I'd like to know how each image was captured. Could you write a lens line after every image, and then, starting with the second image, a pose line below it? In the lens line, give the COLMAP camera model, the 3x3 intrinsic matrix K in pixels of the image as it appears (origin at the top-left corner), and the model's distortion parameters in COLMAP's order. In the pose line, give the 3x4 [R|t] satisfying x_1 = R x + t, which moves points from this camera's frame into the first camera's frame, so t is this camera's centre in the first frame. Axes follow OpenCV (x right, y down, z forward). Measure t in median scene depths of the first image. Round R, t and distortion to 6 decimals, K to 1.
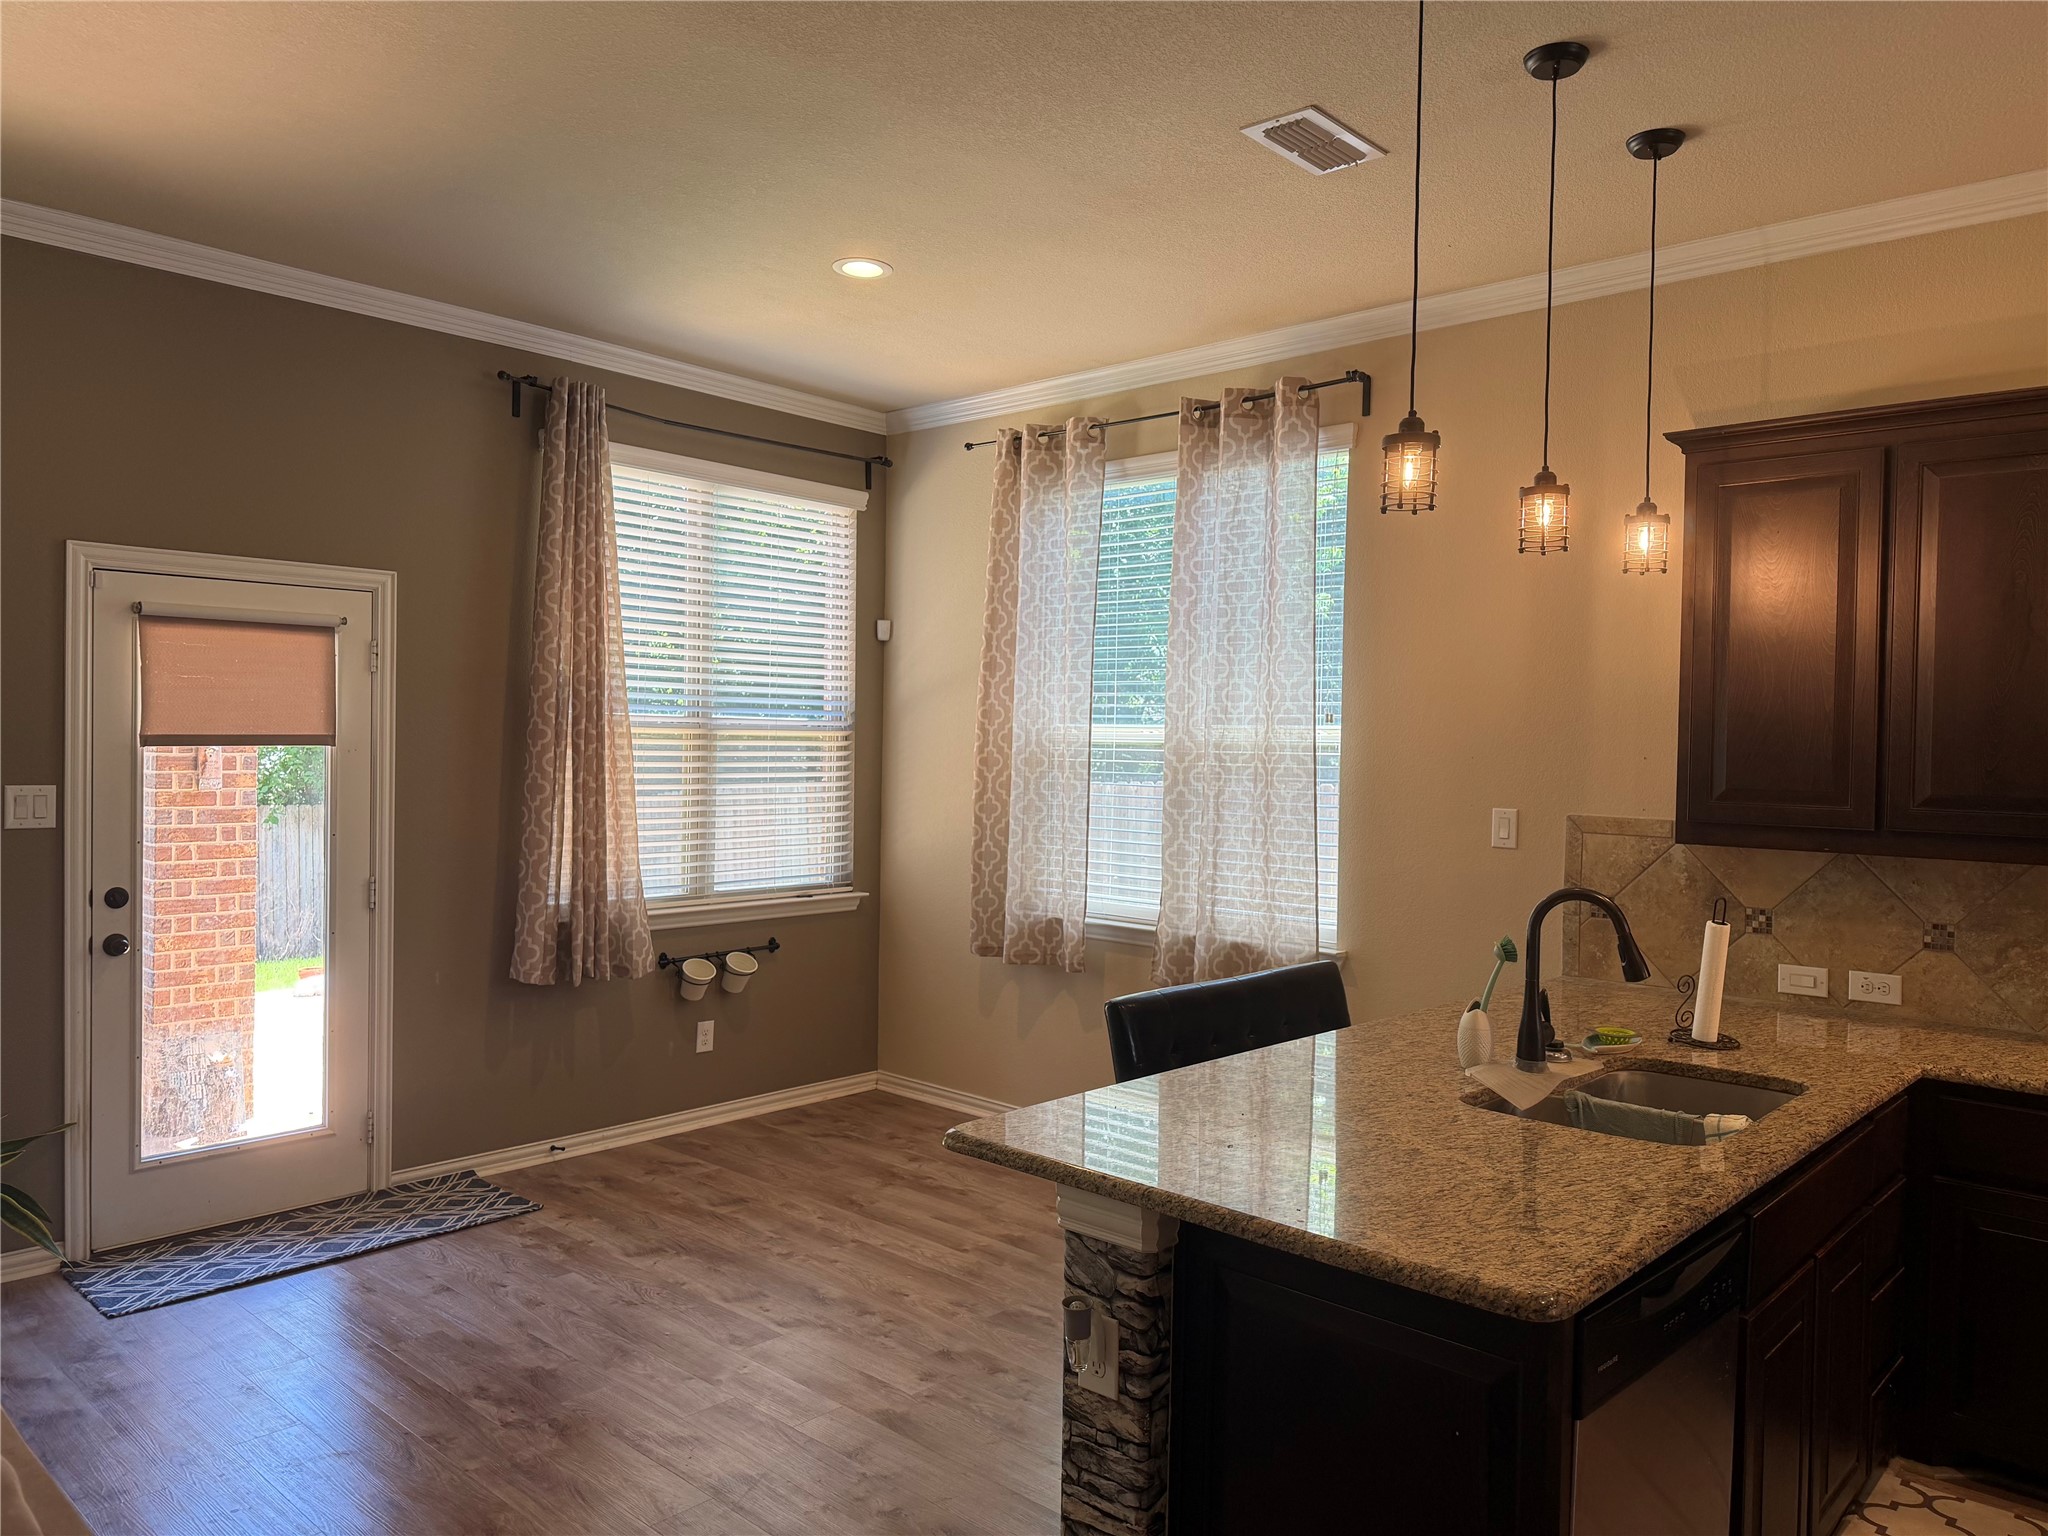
lens RADIAL K [[1454.0, 0, 1024.0], [0, 1454.0, 768.0], [0, 0, 1]] dist [0.004081, 0.000775]
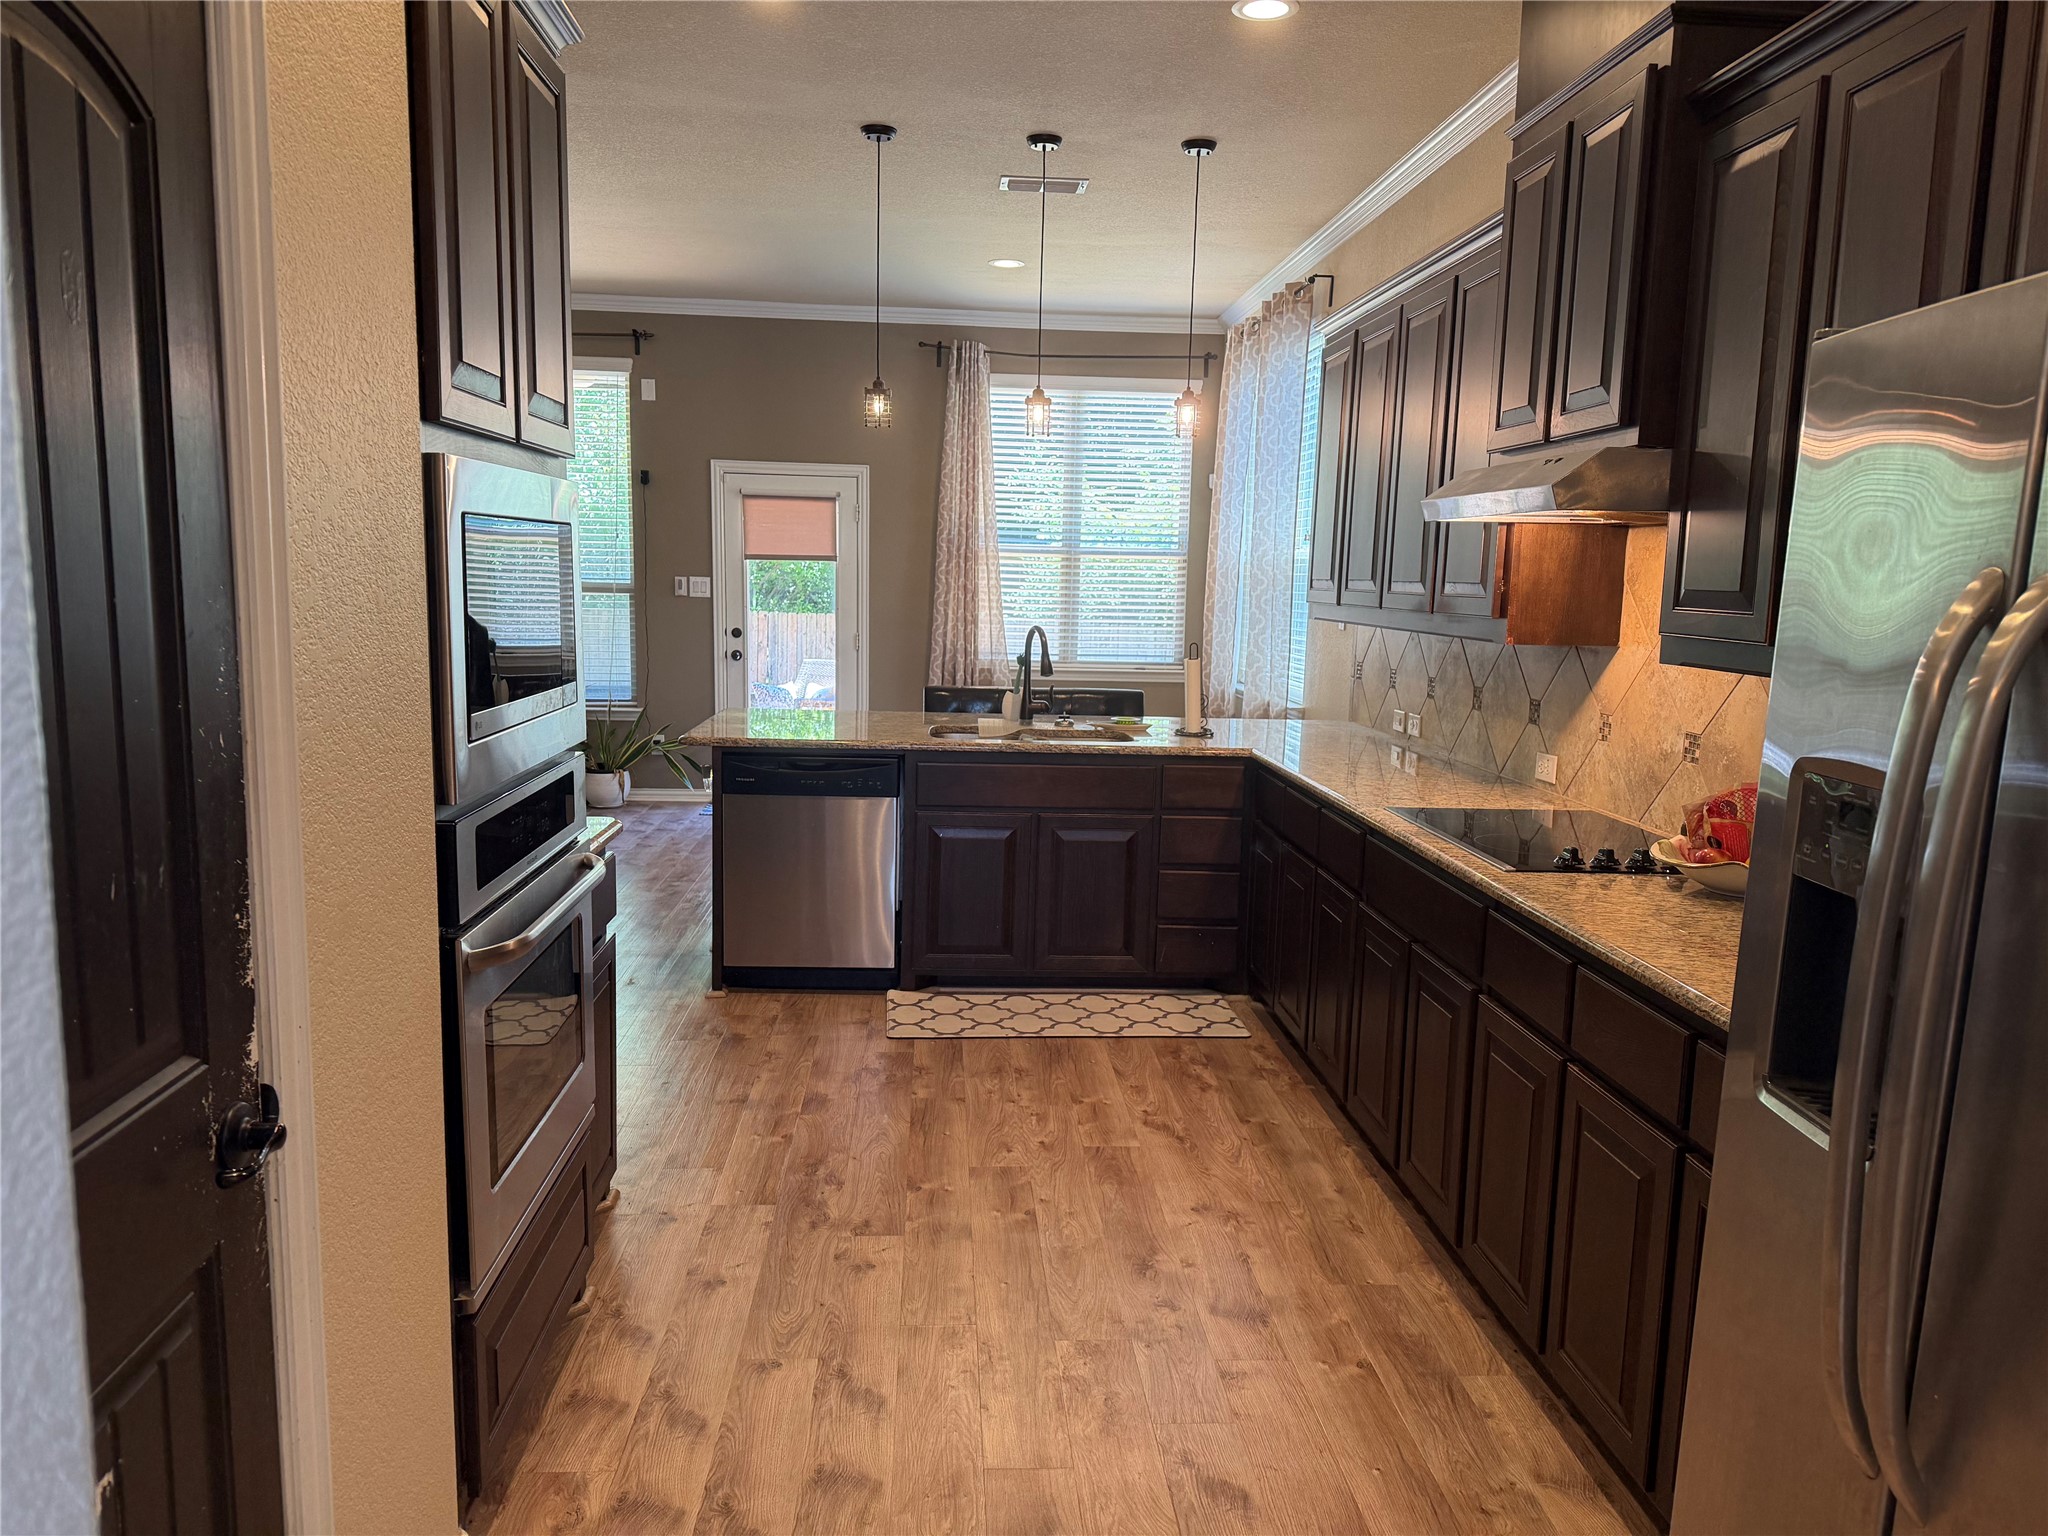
lens RADIAL K [[1396.2, 0, 1019.0], [0, 1396.2, 779.7], [0, 0, 1]] dist [0.145426, -0.216052]
pose [[0.719165, 0.099701, -0.687649, 1.085814], [-0.023765, 0.992602, 0.119062, 0.048002], [0.694433, -0.069283, 0.716214, -0.187146]]
